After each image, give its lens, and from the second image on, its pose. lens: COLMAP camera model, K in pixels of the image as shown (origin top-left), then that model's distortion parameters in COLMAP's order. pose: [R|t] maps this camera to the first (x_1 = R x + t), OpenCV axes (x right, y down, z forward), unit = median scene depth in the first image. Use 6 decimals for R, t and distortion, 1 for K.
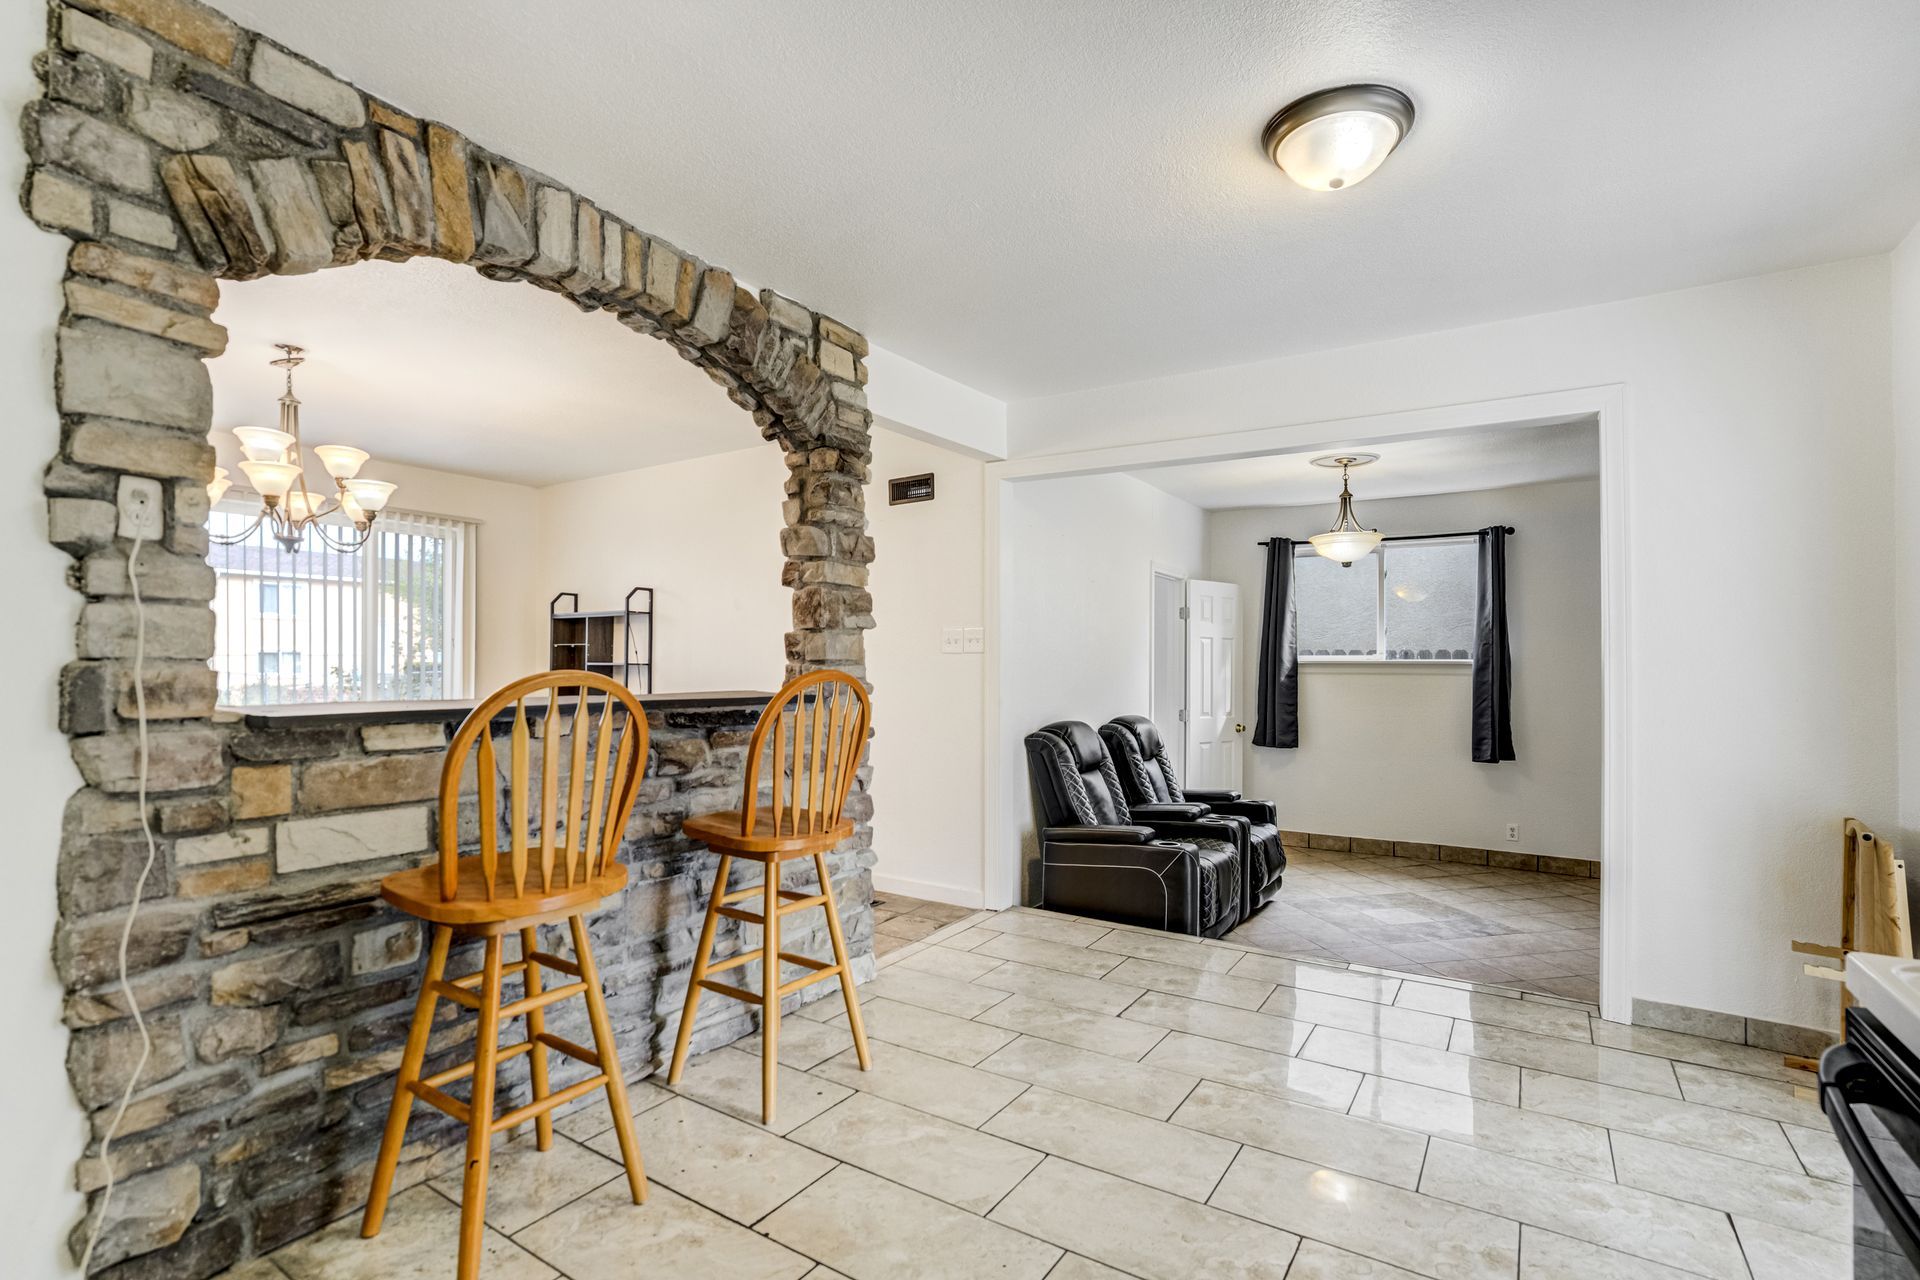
lens RADIAL K [[899.1, 0, 960.5], [0, 899.1, 647.6], [0, 0, 1]] dist [-0.049863, 0.022900]
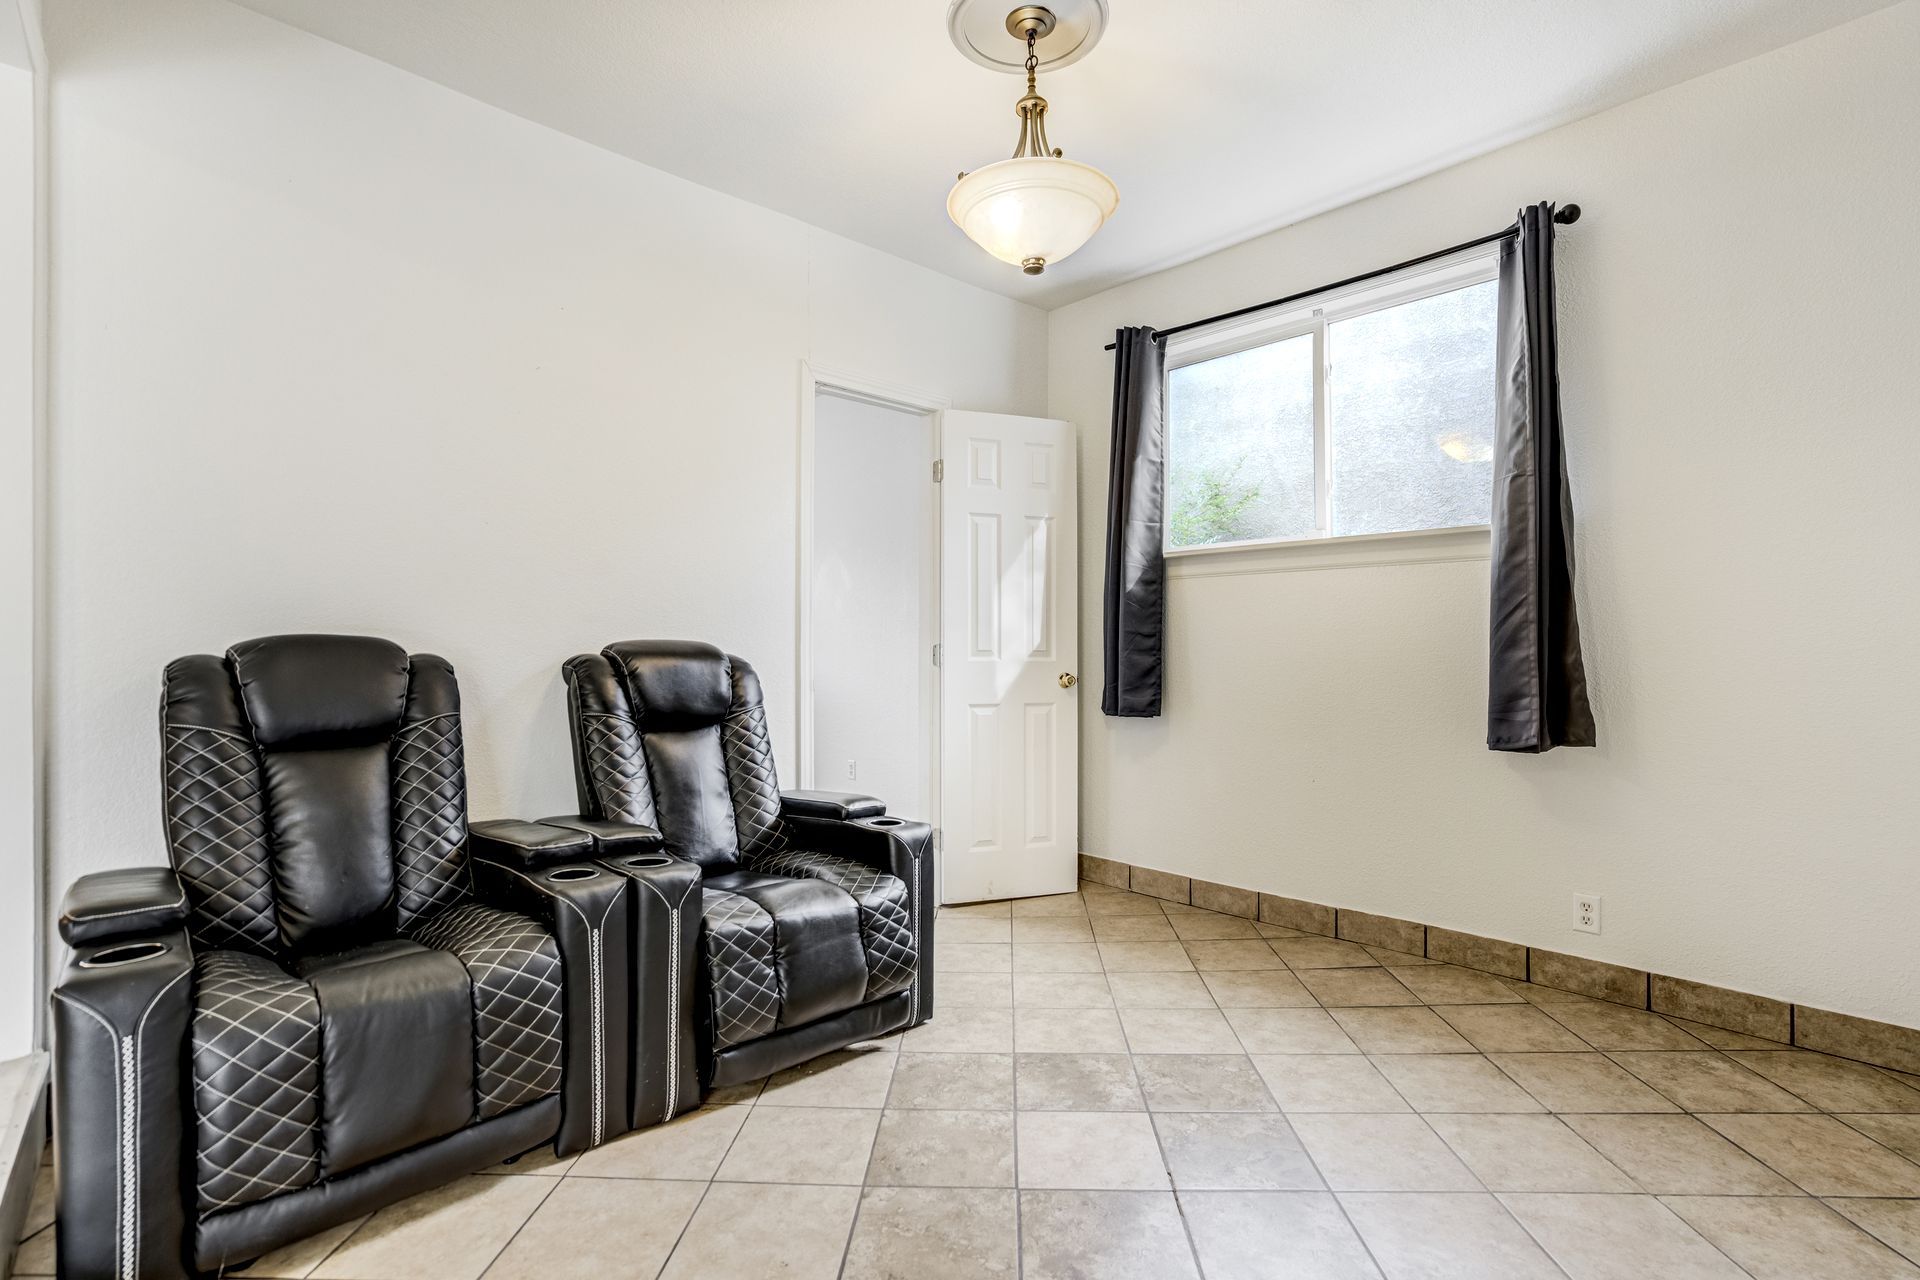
lens RADIAL K [[920.3, 0, 978.7], [0, 920.3, 636.9], [0, 0, 1]] dist [-0.005137, 0.019738]
pose [[0.977197, -0.014269, -0.211855, 0.412793], [0.015960, 0.999853, 0.006273, 0.063691], [0.211734, -0.009511, 0.977281, 0.474123]]
